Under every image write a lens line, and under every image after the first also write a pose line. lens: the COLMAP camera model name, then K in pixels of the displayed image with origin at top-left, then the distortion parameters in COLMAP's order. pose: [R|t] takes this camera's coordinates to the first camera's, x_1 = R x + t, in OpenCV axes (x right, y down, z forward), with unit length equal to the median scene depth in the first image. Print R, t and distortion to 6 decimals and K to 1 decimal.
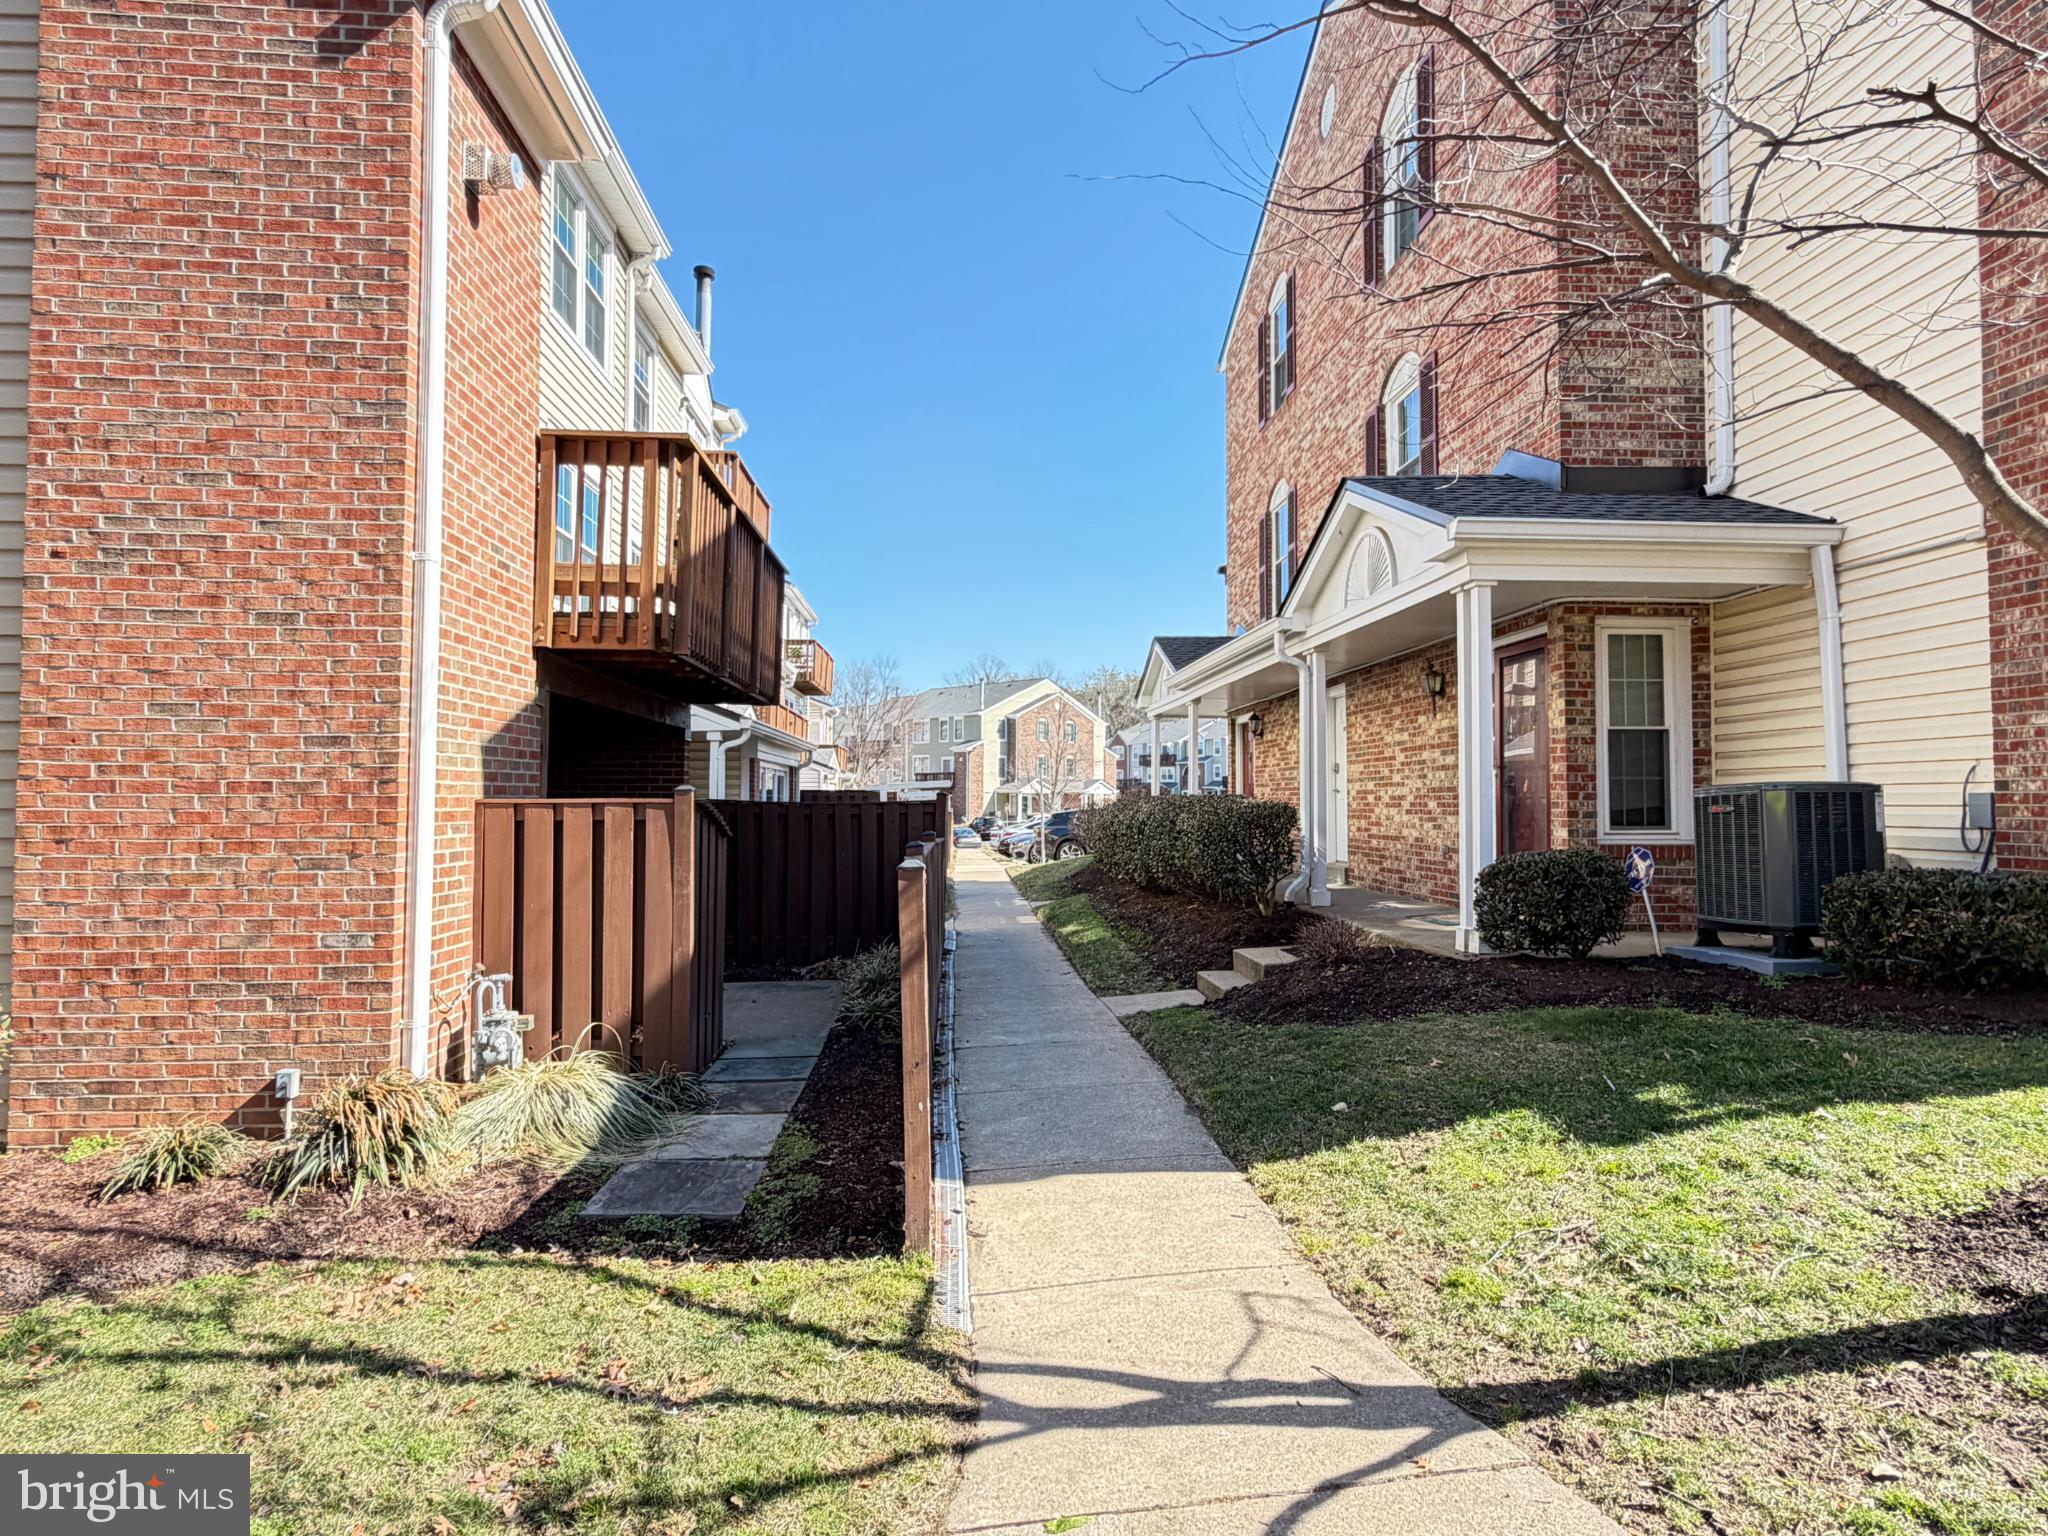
lens RADIAL K [[1127.6, 0, 1028.6], [0, 1127.6, 767.6], [0, 0, 1]] dist [0.001449, -0.000938]
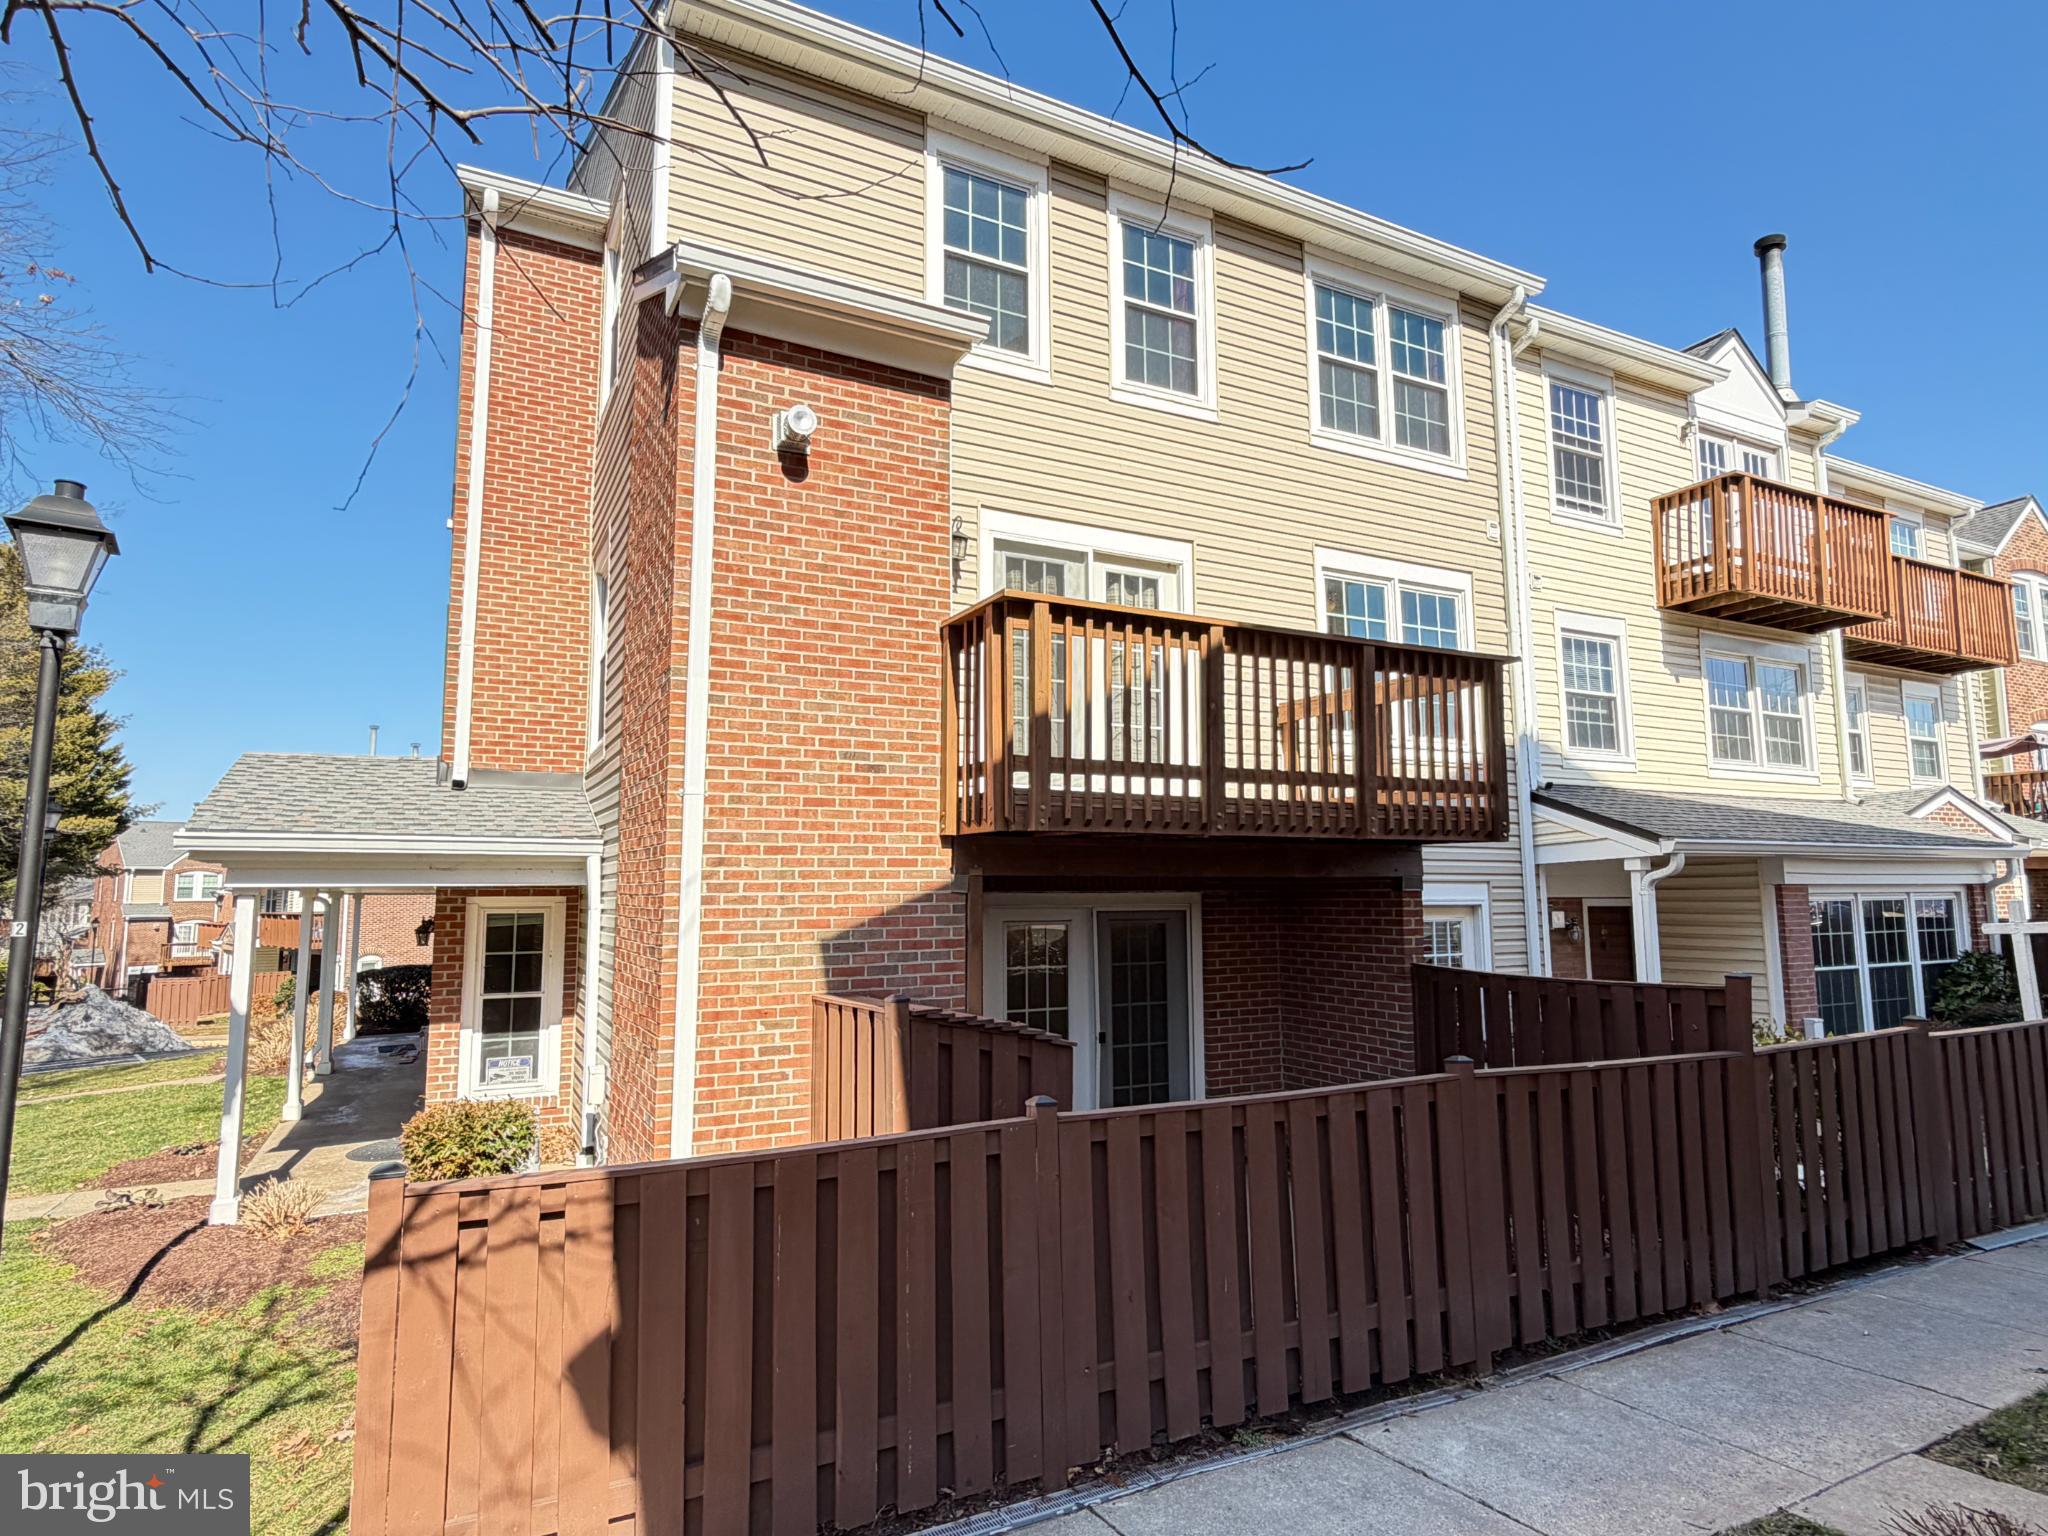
lens RADIAL K [[1127.6, 0, 1028.6], [0, 1127.6, 767.6], [0, 0, 1]] dist [0.001449, -0.000938]
pose [[0.402766, -0.108206, -0.908884, 0.684230], [0.036315, 0.994095, -0.102258, -0.081299], [0.914582, 0.008180, 0.404317, 0.870604]]
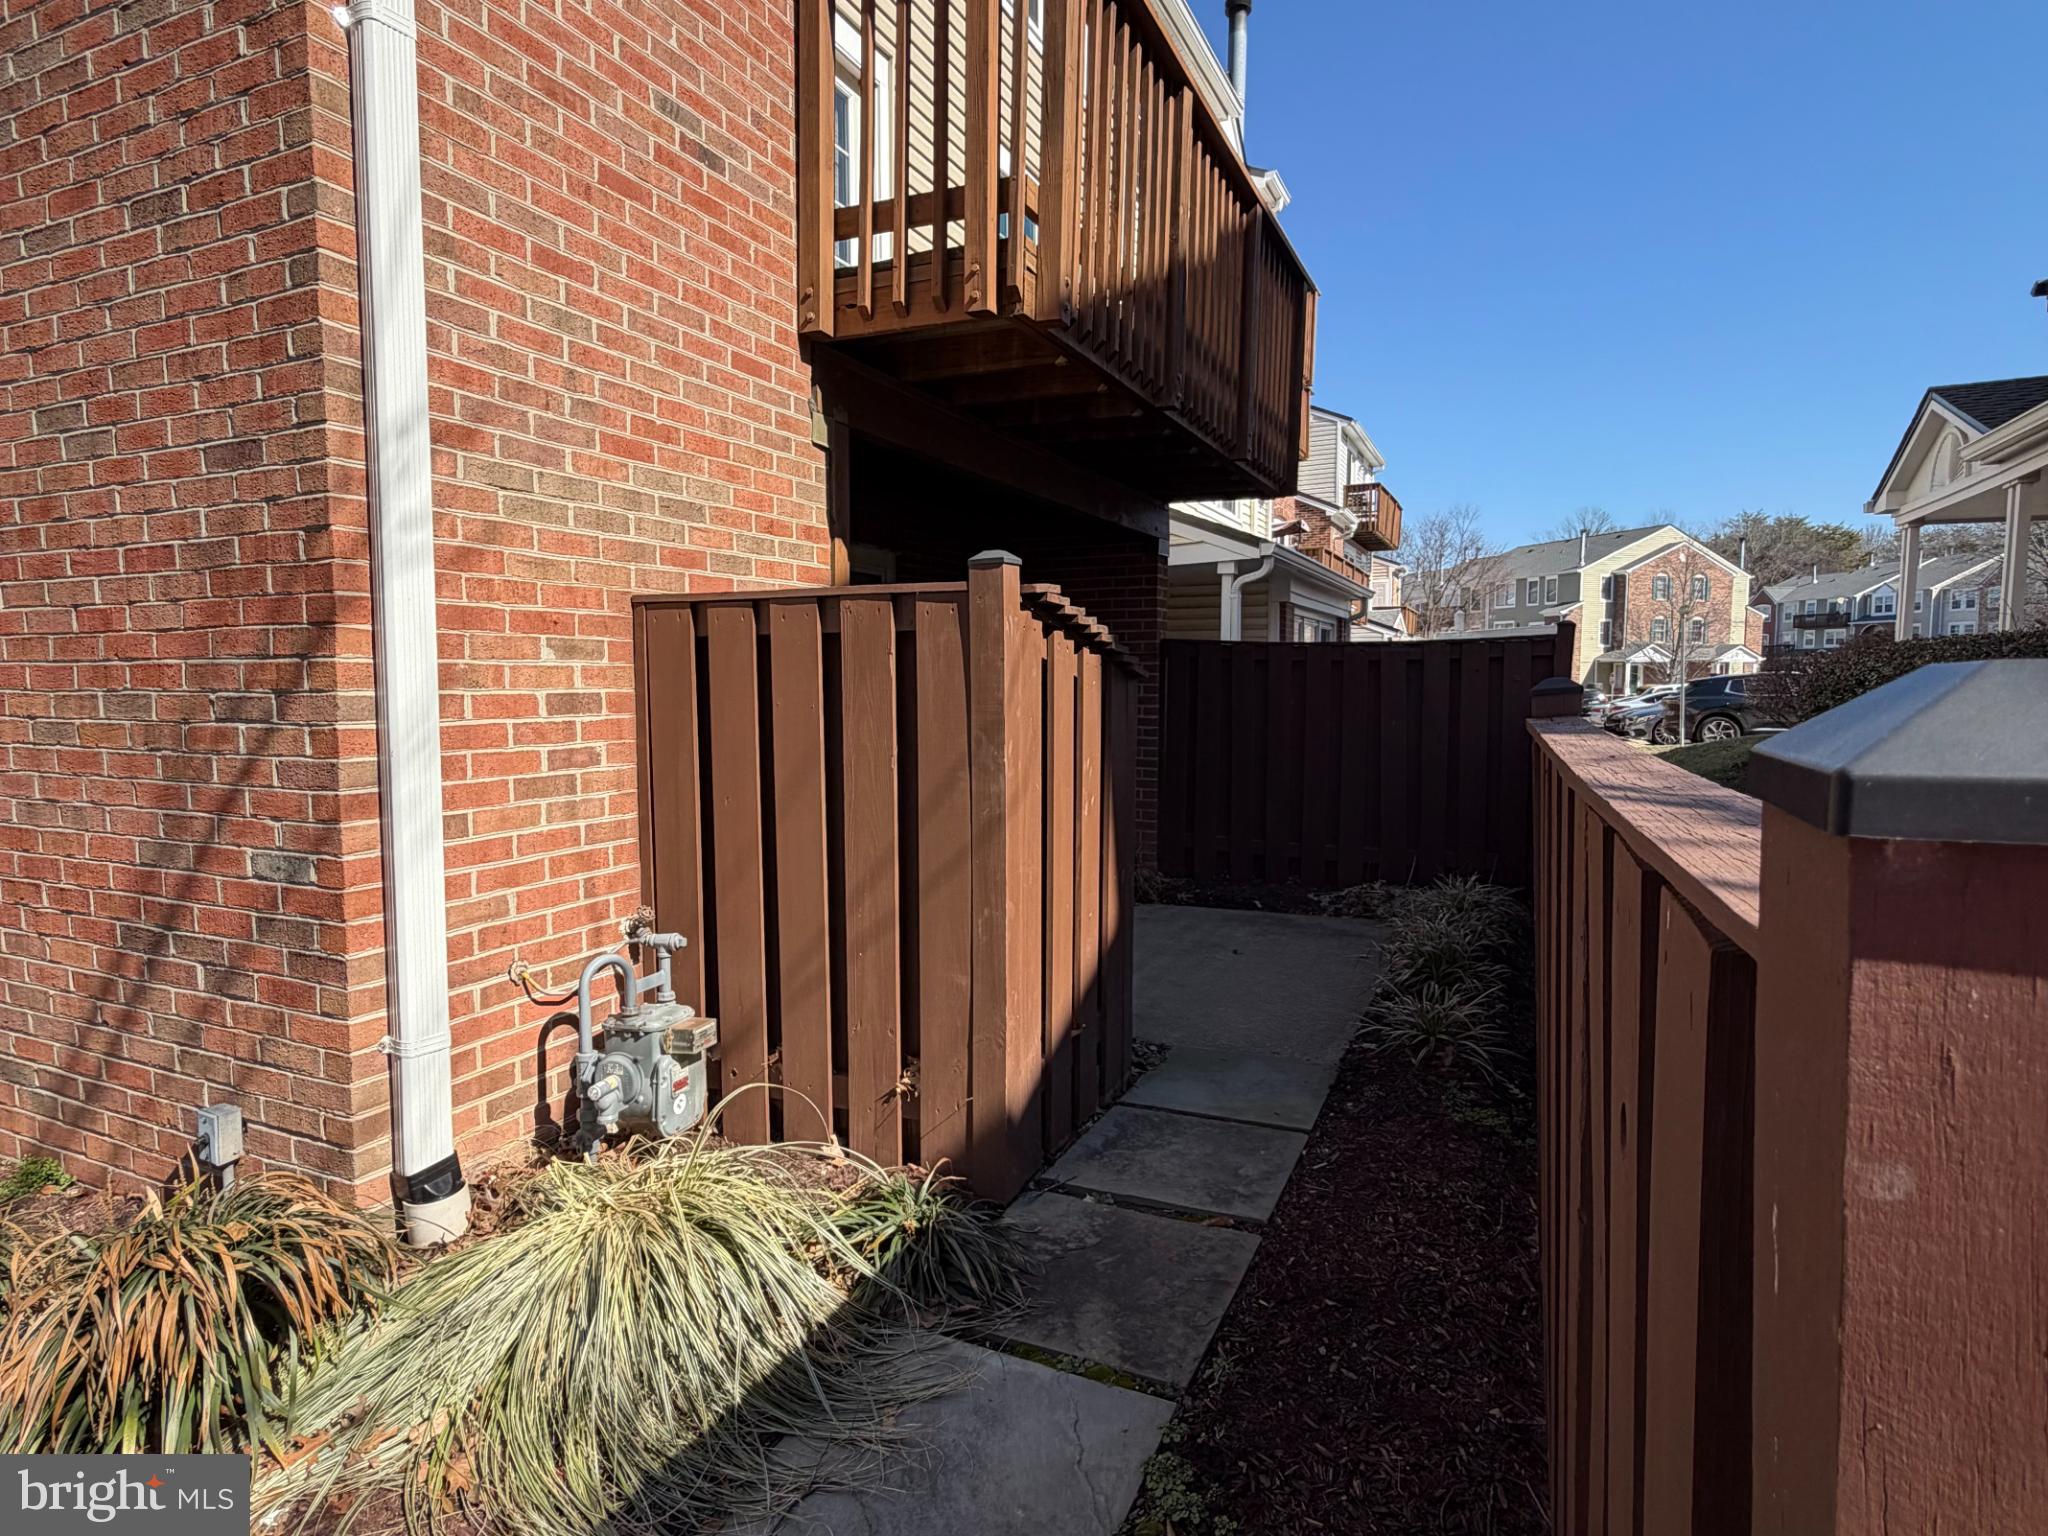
lens RADIAL K [[1097.7, 0, 1029.2], [0, 1097.7, 762.4], [0, 0, 1]] dist [-0.000519, 0.000759]
pose [[0.877700, 0.032747, -0.478091, -0.096536], [0.018945, 0.994511, 0.102898, 0.064834], [0.478837, -0.099371, 0.872262, 0.737207]]
